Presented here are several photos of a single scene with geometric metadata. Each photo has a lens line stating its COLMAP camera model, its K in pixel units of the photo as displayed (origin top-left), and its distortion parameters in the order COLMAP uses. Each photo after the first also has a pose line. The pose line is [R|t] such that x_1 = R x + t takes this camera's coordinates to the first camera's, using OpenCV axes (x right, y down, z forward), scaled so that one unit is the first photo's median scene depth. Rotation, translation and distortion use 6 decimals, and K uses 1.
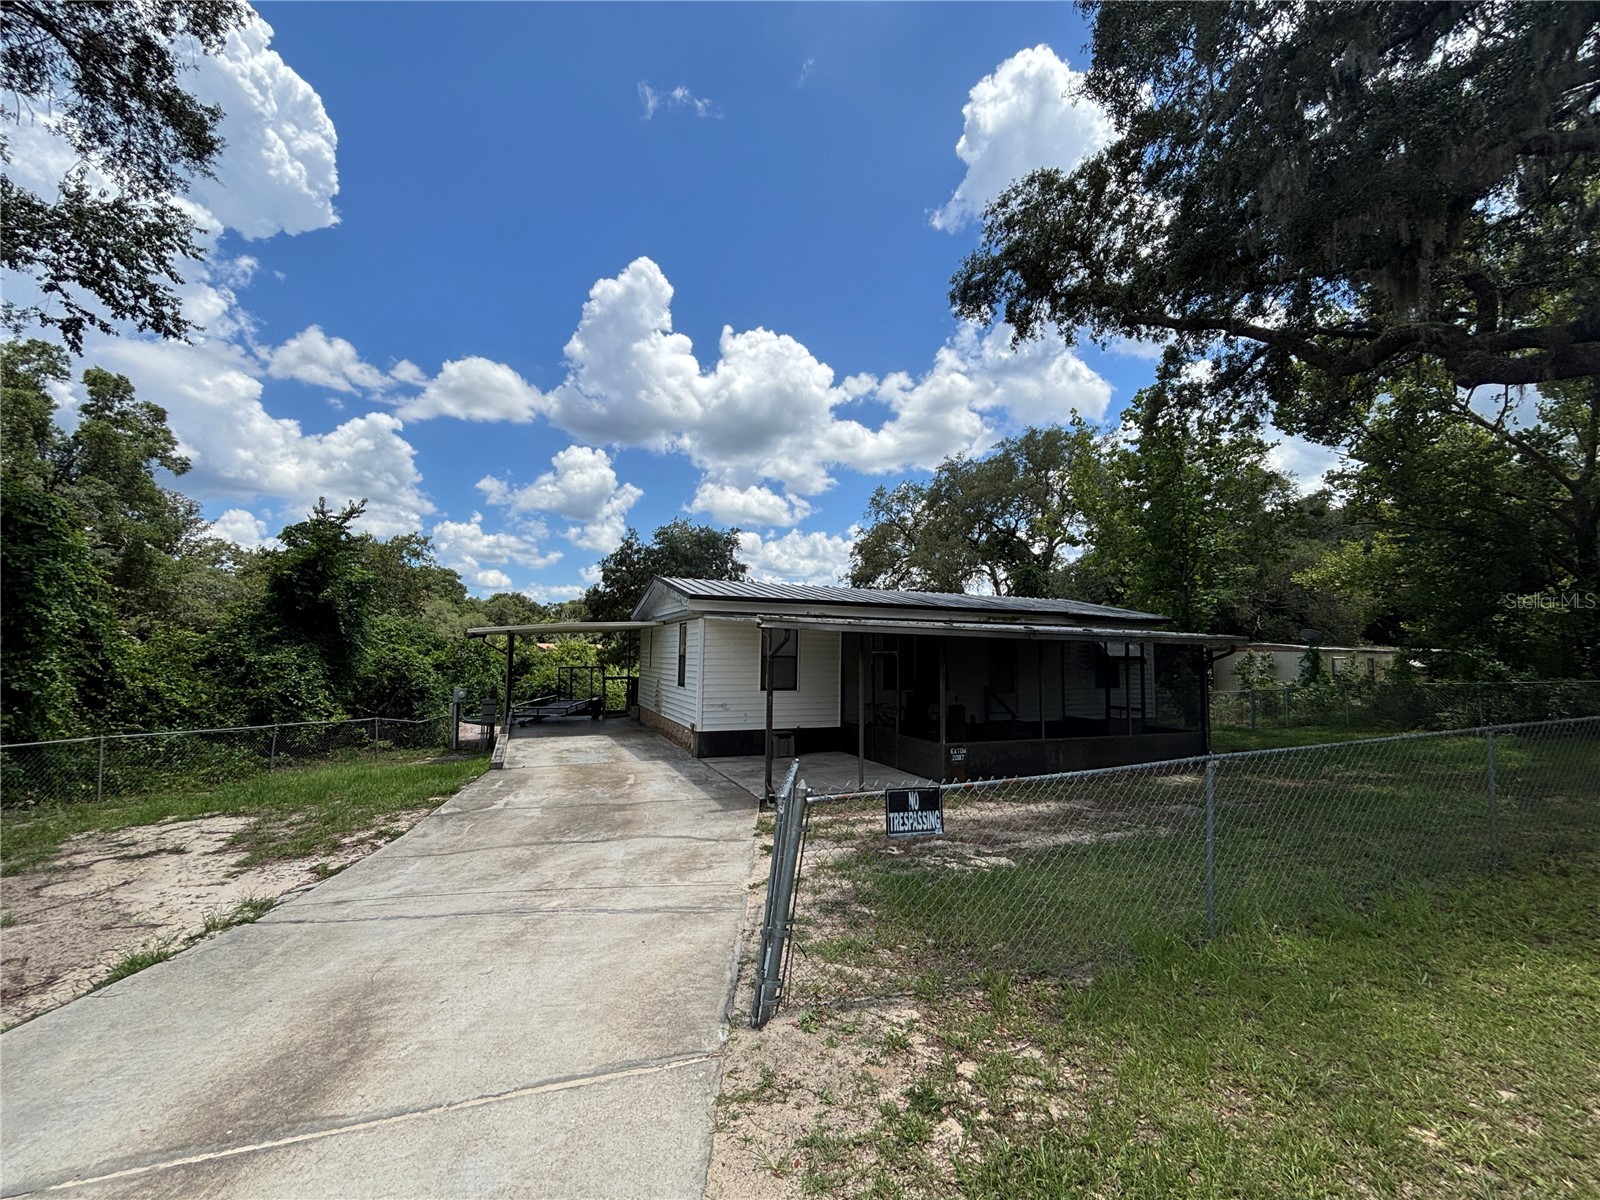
lens RADIAL K [[660.8, 0, 800.0], [0, 660.8, 600.0], [0, 0, 1]] dist [-0.002525, 0.000751]
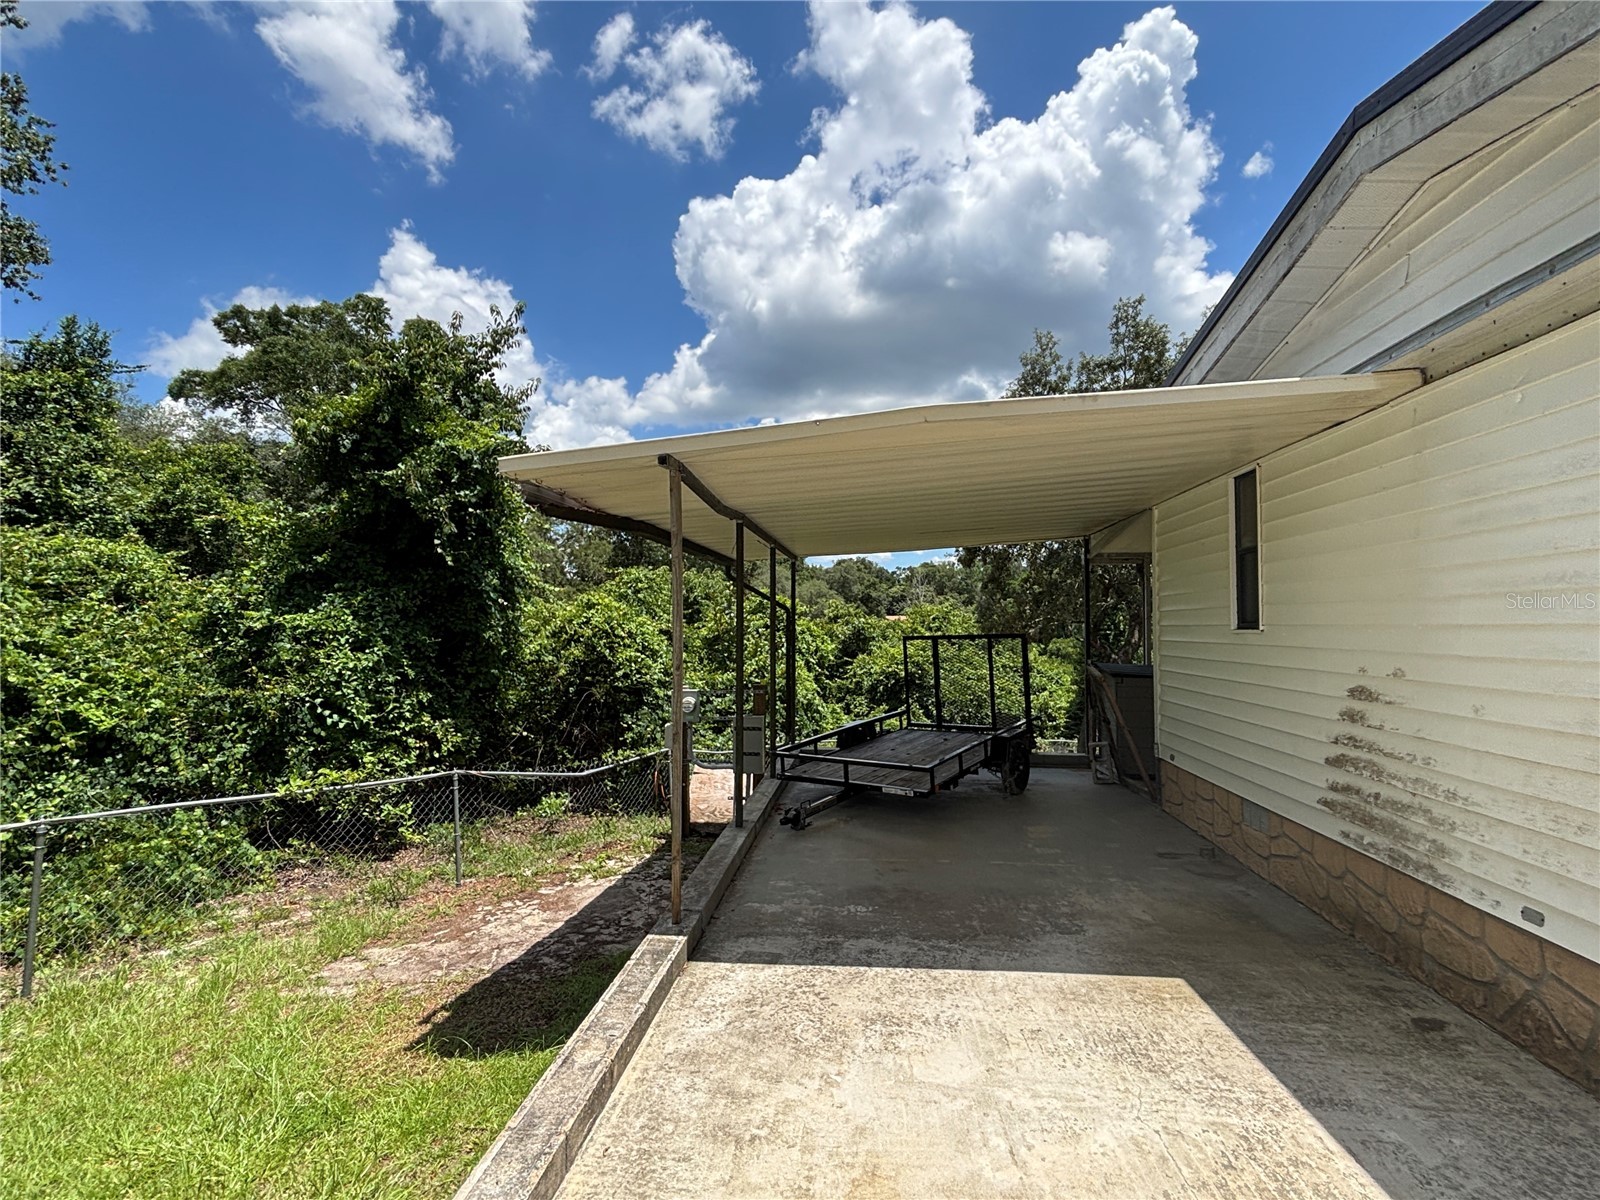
lens RADIAL K [[801.2, 0, 786.8], [0, 801.2, 594.6], [0, 0, 1]] dist [0.000096, 0.000205]
pose [[0.875665, -0.032672, -0.481813, -0.262318], [0.051569, 0.998330, 0.026025, 0.079159], [0.480158, -0.047636, 0.875887, 0.730597]]
